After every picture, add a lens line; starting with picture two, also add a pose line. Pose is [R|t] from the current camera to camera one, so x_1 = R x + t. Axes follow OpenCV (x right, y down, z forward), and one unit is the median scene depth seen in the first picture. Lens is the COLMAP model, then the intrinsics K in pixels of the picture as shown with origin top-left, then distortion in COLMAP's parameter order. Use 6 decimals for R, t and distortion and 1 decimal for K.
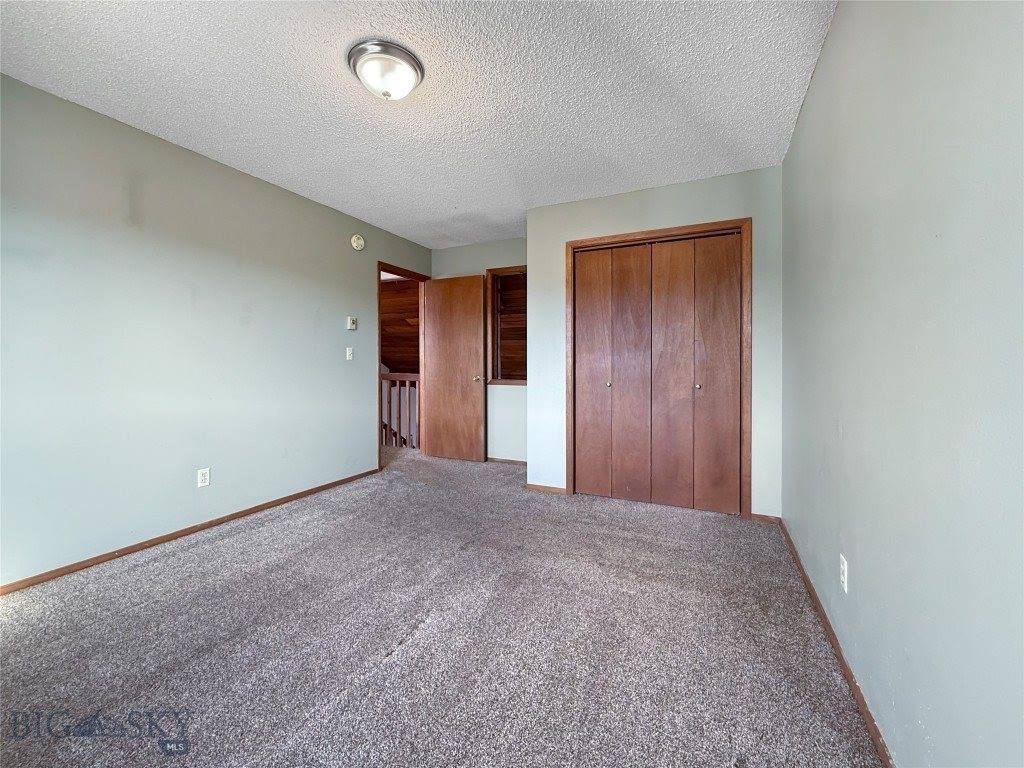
lens RADIAL K [[419.3, 0, 502.2], [0, 419.3, 365.5], [0, 0, 1]] dist [0.001440, 0.000204]
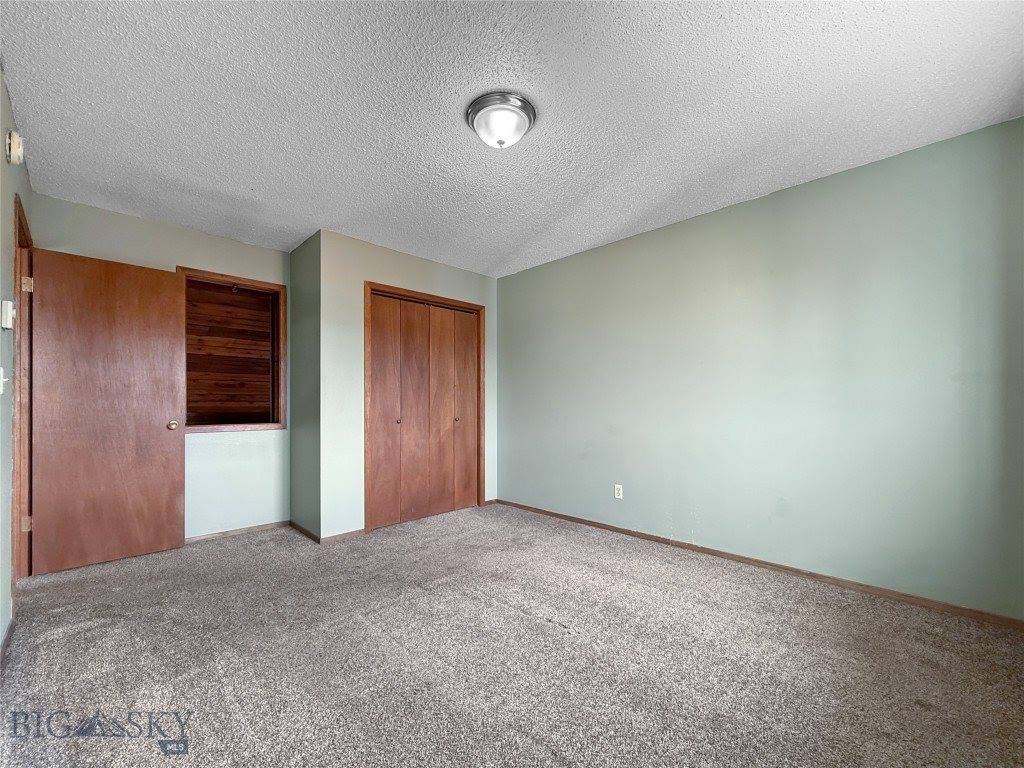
lens RADIAL K [[426.5, 0, 515.2], [0, 426.5, 403.3], [0, 0, 1]] dist [-0.000654, -0.000114]
pose [[0.313725, -0.003645, 0.949507, -0.745701], [0.006004, 0.999980, 0.001855, -0.003115], [-0.949495, 0.005119, 0.313741, 0.367270]]
